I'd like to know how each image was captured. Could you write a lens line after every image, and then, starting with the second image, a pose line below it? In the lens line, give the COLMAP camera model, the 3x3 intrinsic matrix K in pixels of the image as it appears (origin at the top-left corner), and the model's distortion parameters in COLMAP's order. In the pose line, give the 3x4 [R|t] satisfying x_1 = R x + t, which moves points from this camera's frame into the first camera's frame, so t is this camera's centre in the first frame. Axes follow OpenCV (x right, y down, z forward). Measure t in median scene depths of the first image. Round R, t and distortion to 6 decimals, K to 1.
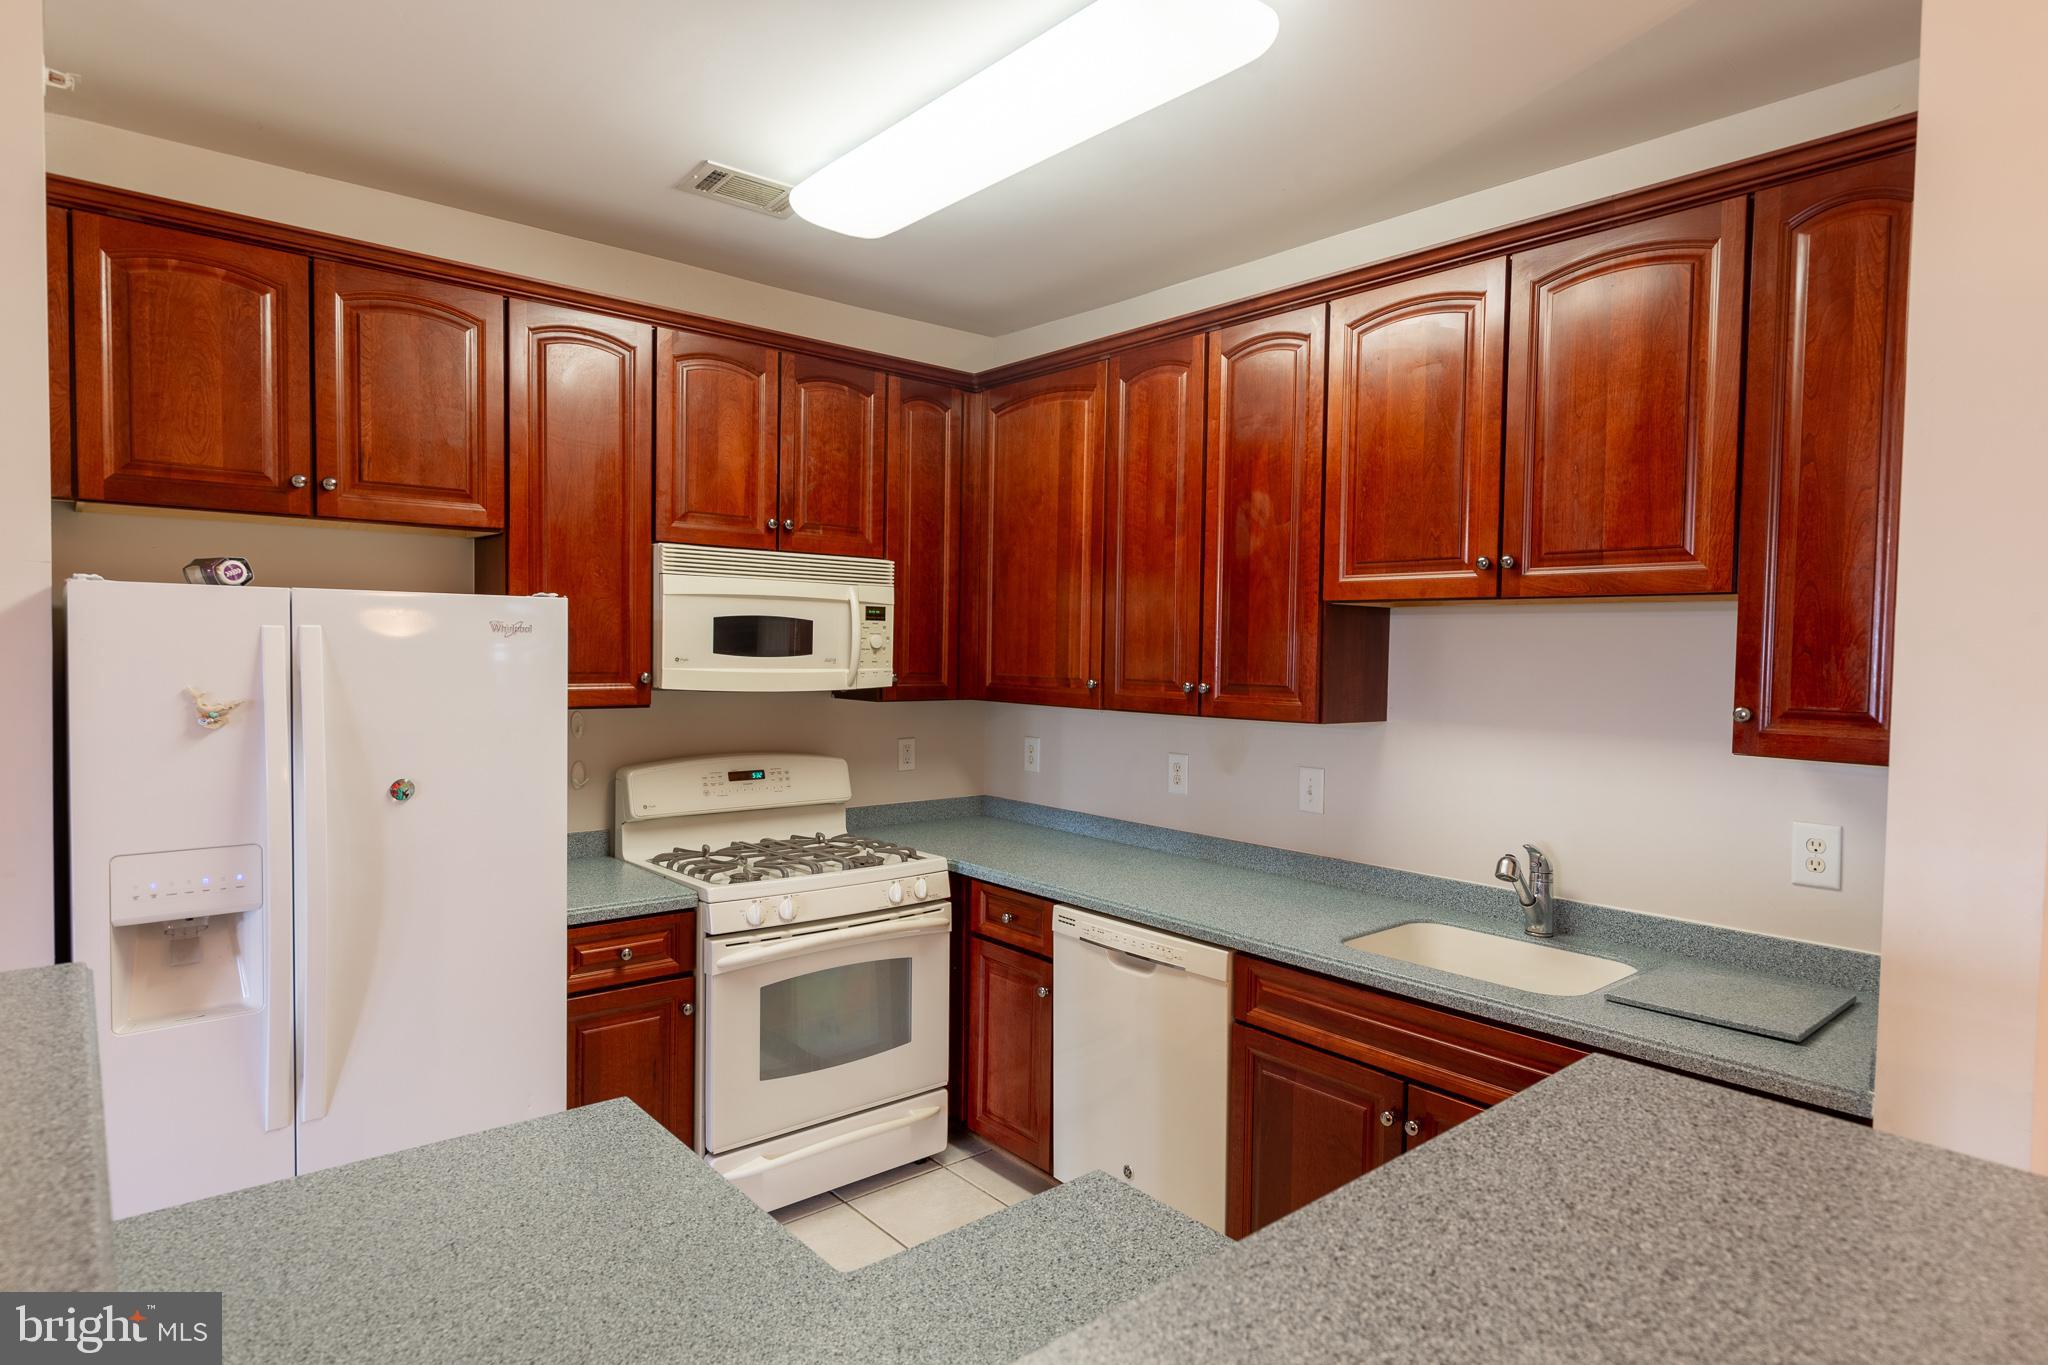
lens RADIAL K [[1134.3, 0, 1075.7], [0, 1134.3, 685.8], [0, 0, 1]] dist [0.002766, 0.008249]
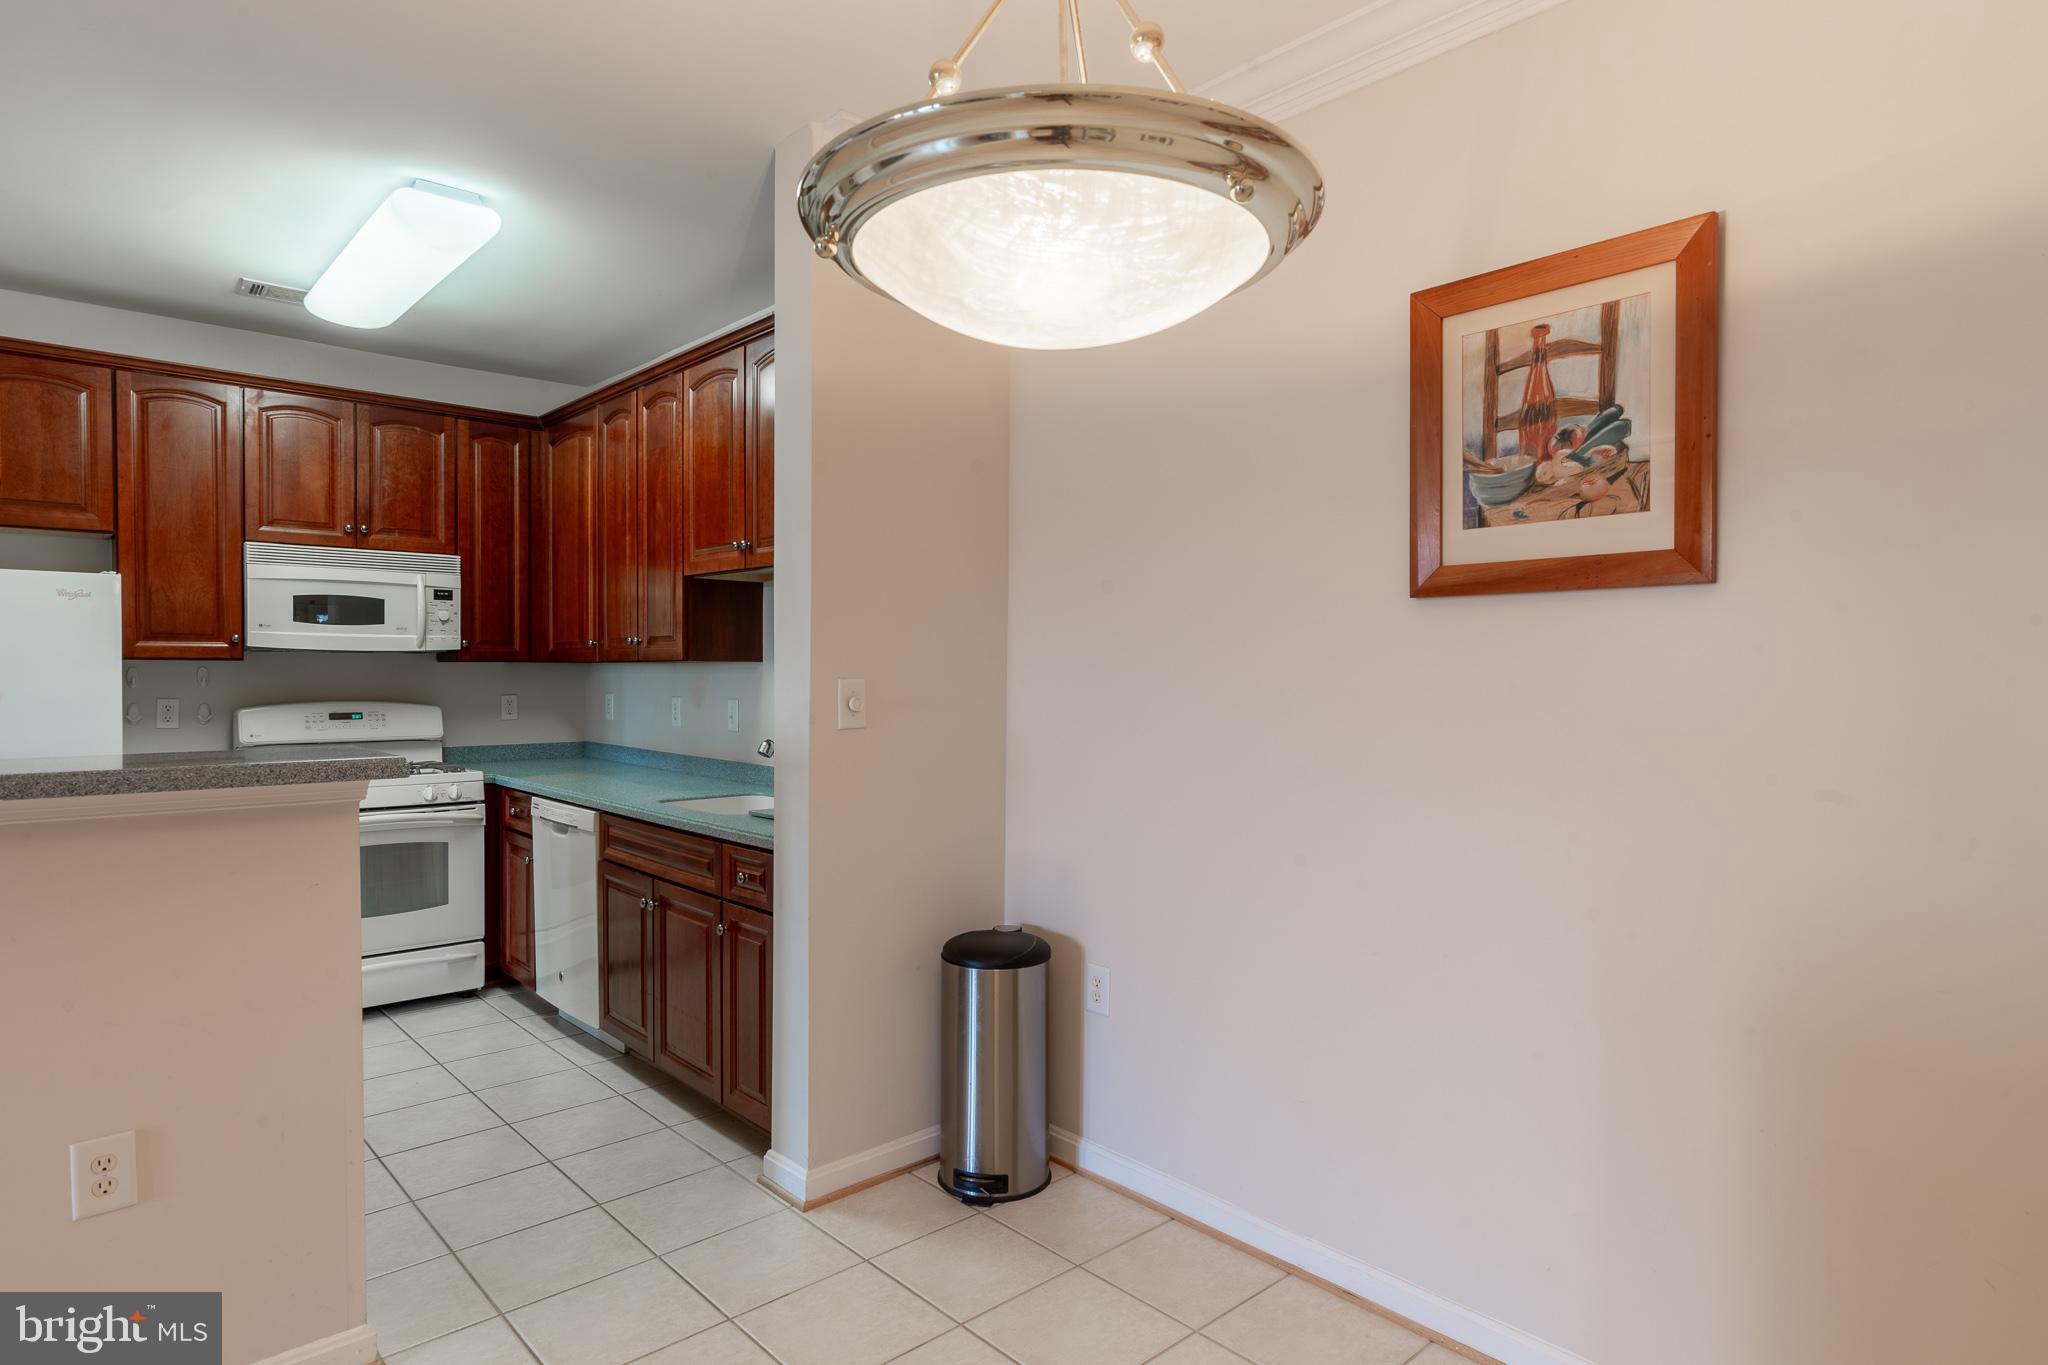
lens RADIAL K [[1134.3, 0, 1039.1], [0, 1134.3, 682.0], [0, 0, 1]] dist [0.002766, 0.008249]
pose [[0.999718, -0.011988, 0.020486, 0.528267], [0.012385, 0.999736, -0.019335, 0.078547], [-0.020249, 0.019584, 0.999603, -0.380631]]
